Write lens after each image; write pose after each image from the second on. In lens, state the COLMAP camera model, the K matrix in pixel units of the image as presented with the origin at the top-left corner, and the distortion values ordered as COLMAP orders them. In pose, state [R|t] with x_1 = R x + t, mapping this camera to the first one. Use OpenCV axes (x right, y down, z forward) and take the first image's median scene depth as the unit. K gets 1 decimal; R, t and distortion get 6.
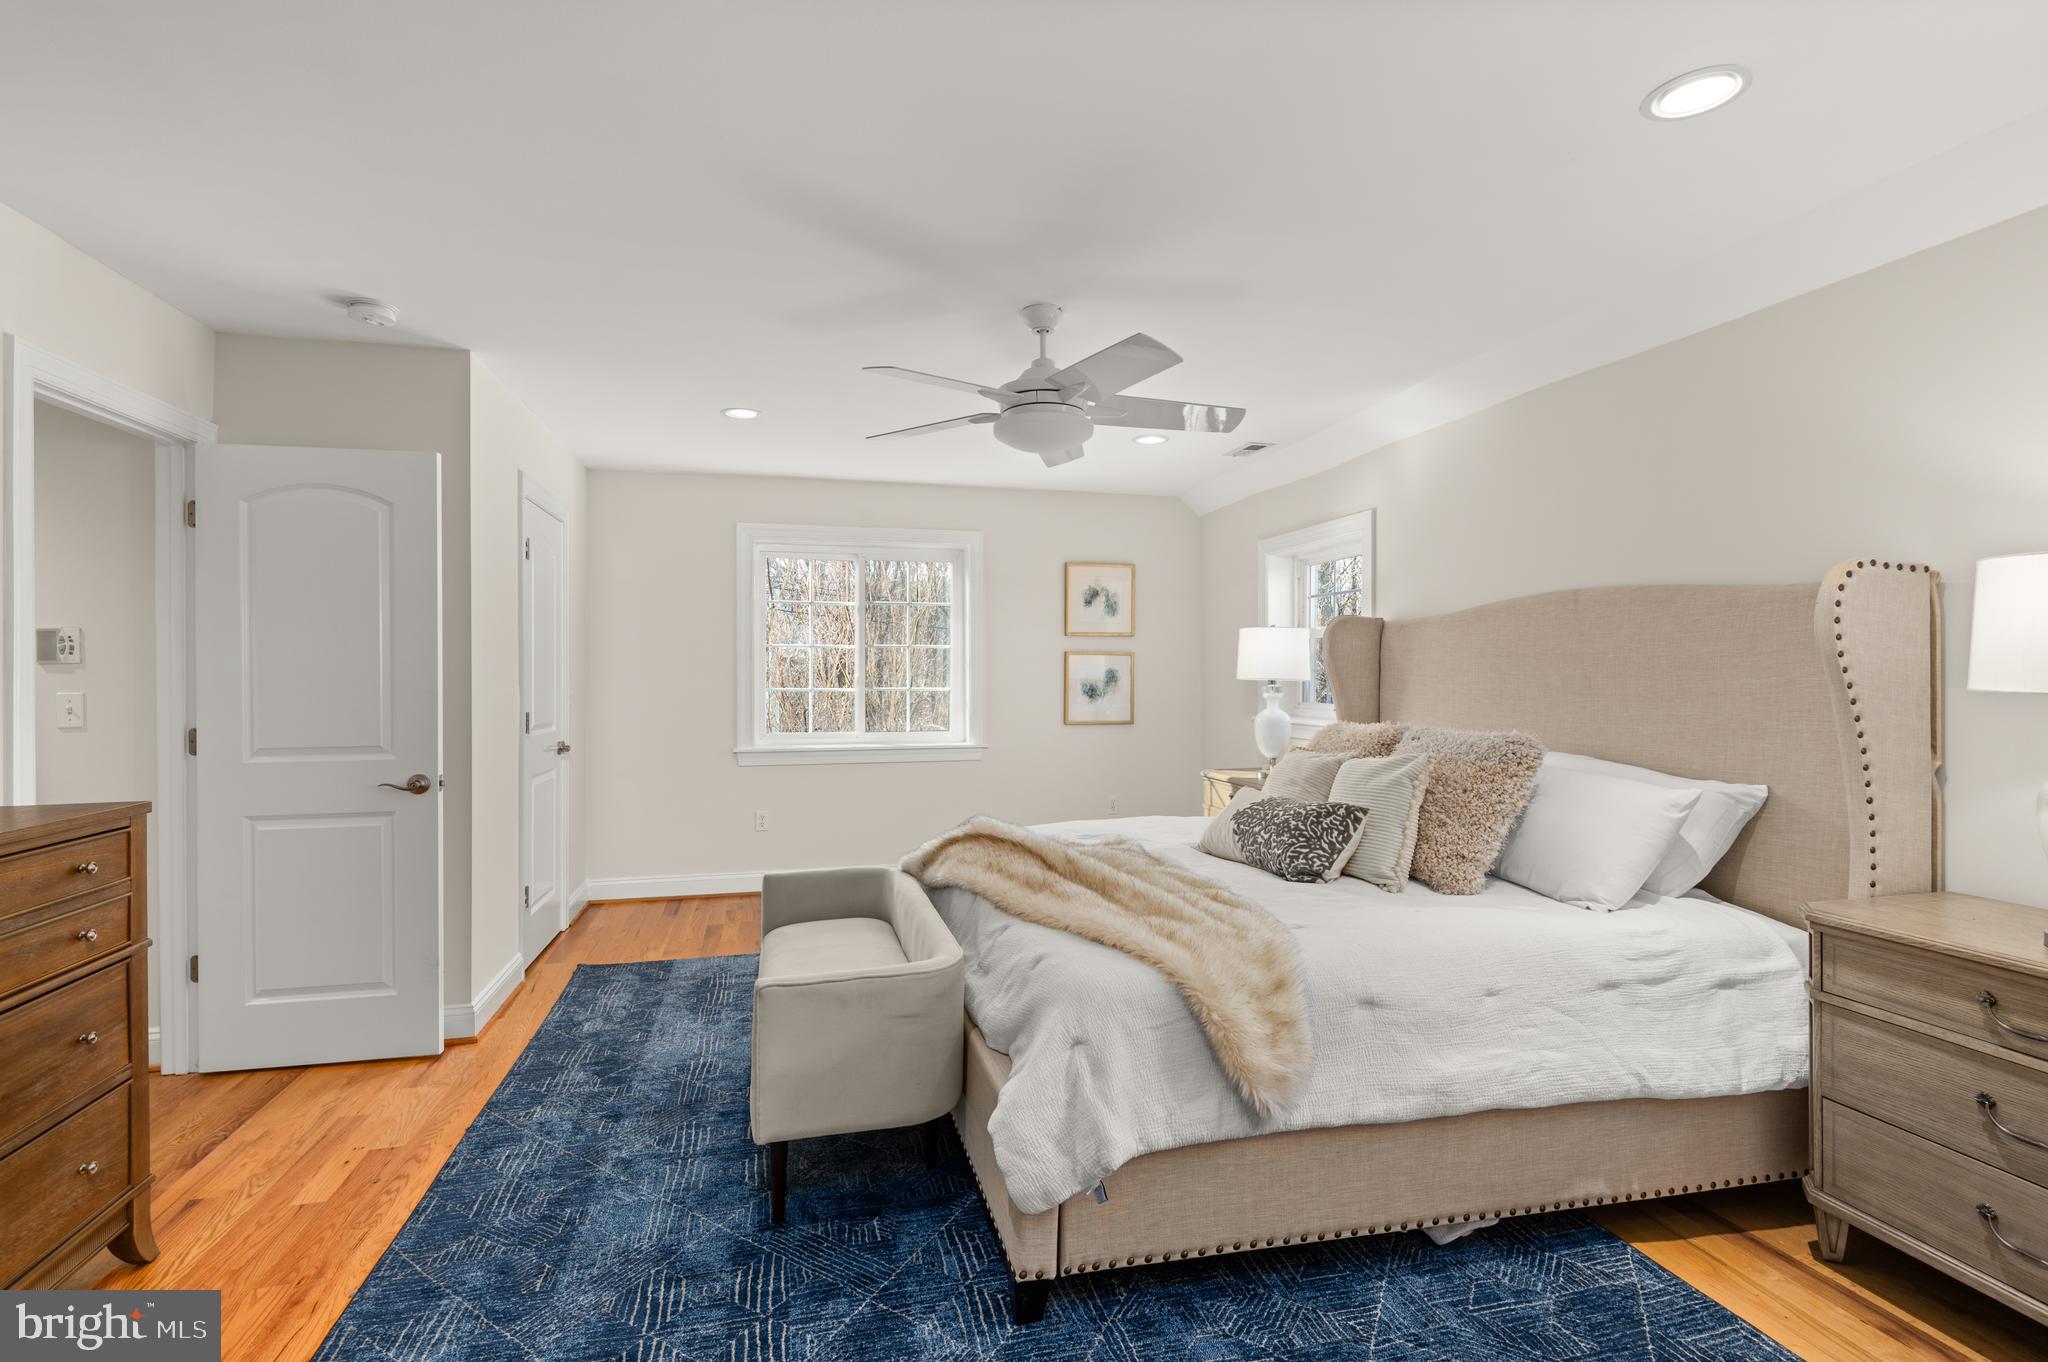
lens RADIAL K [[934.4, 0, 1018.9], [0, 934.4, 674.9], [0, 0, 1]] dist [0.005054, -0.003652]
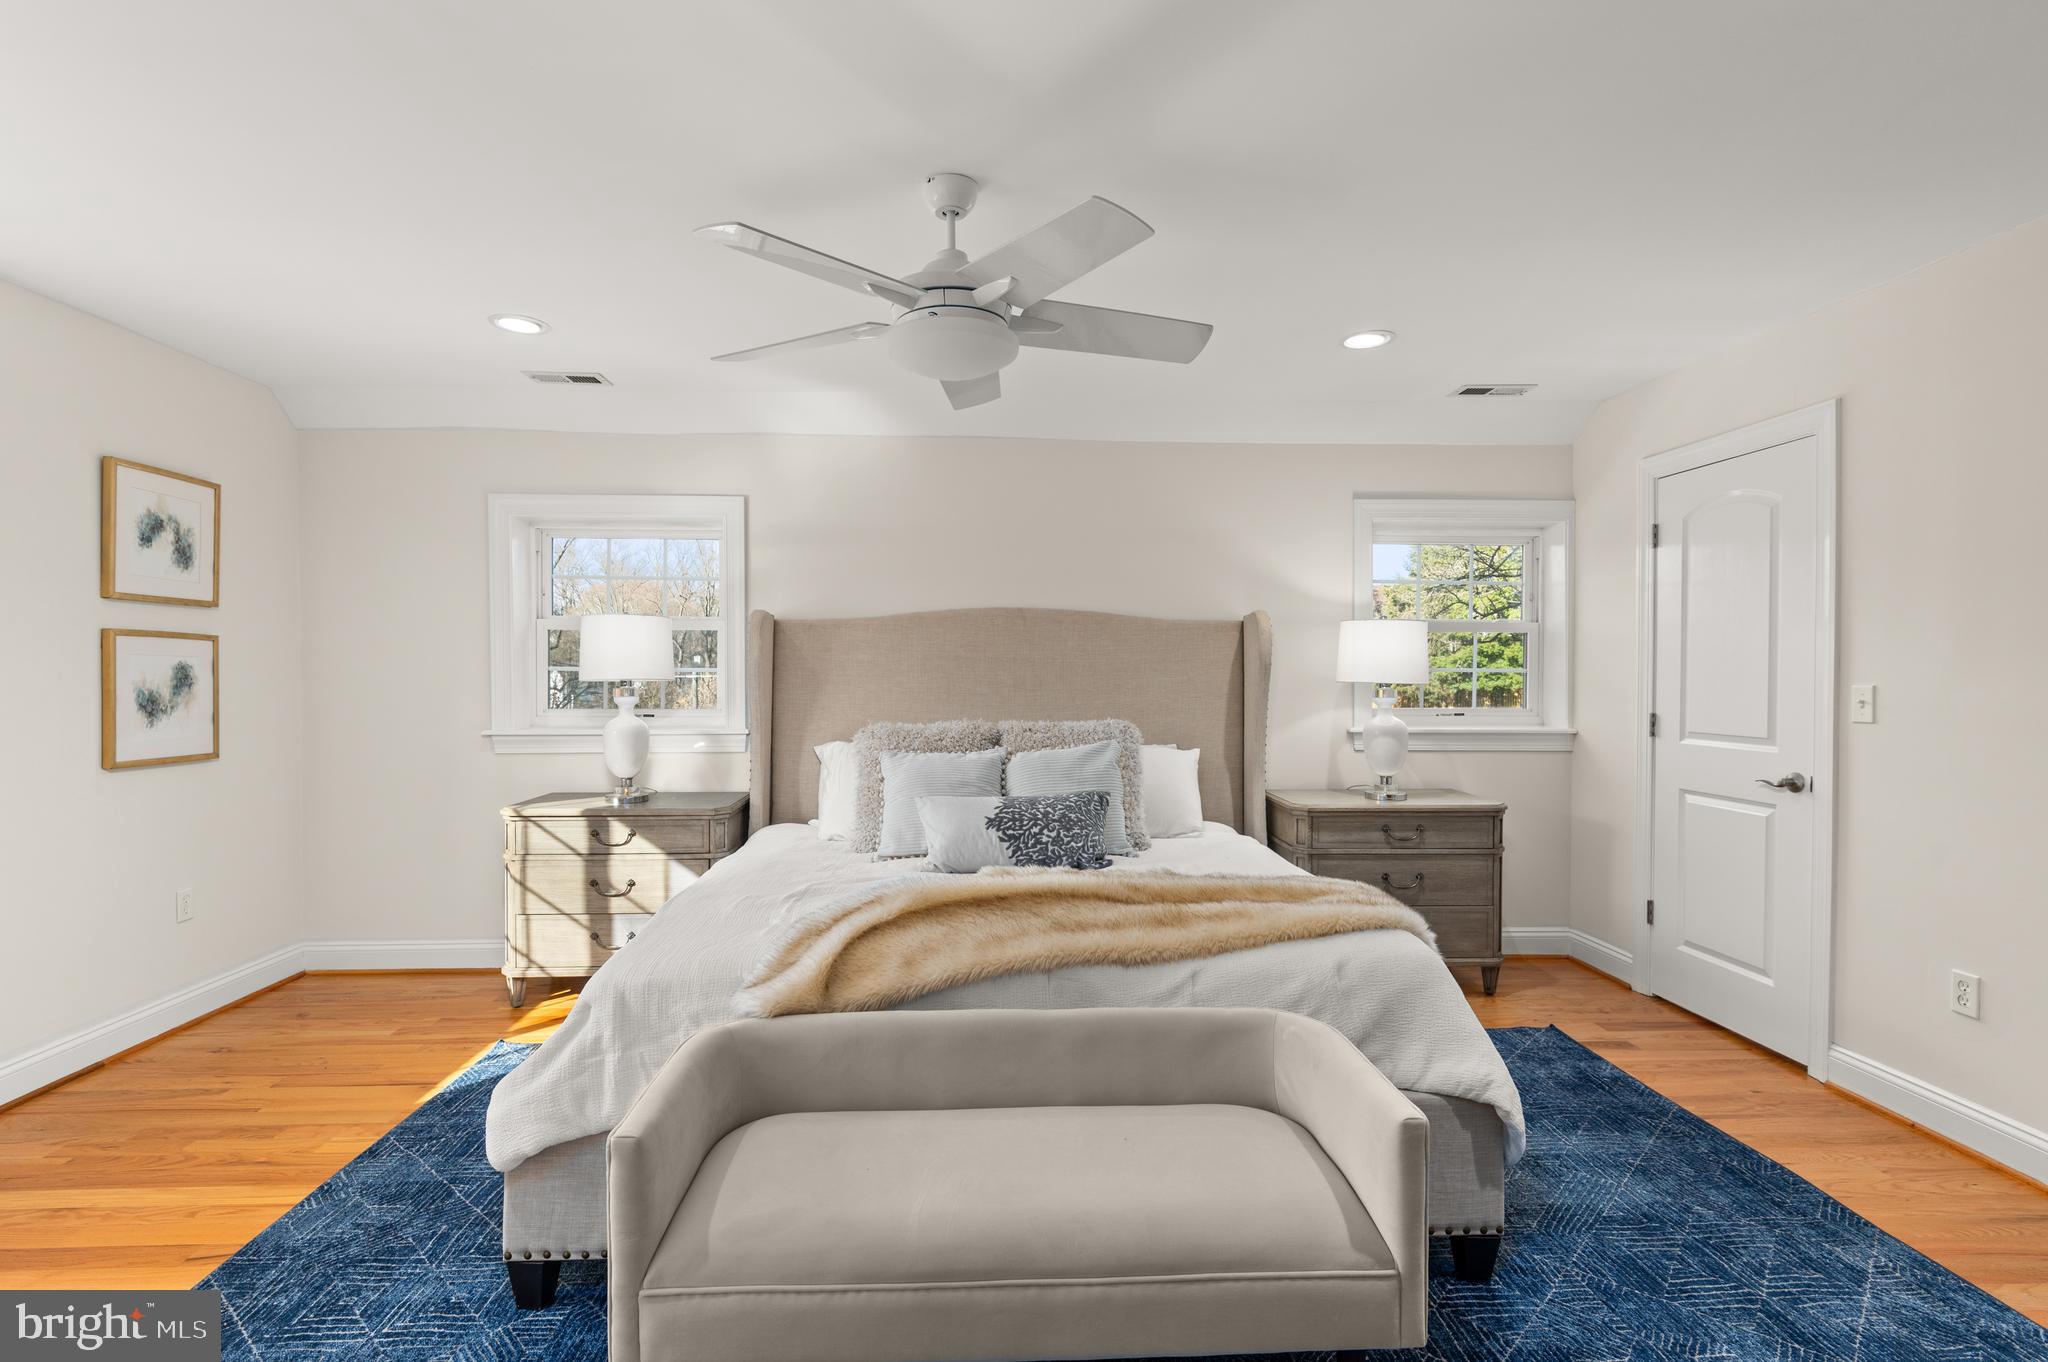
lens RADIAL K [[934.4, 0, 1016.7], [0, 934.4, 686.6], [0, 0, 1]] dist [0.005054, -0.003652]
pose [[0.212916, -0.010441, 0.977015, -0.349936], [-0.000636, 0.999941, 0.010825, 0.001212], [-0.977070, -0.002926, 0.212897, 0.396539]]
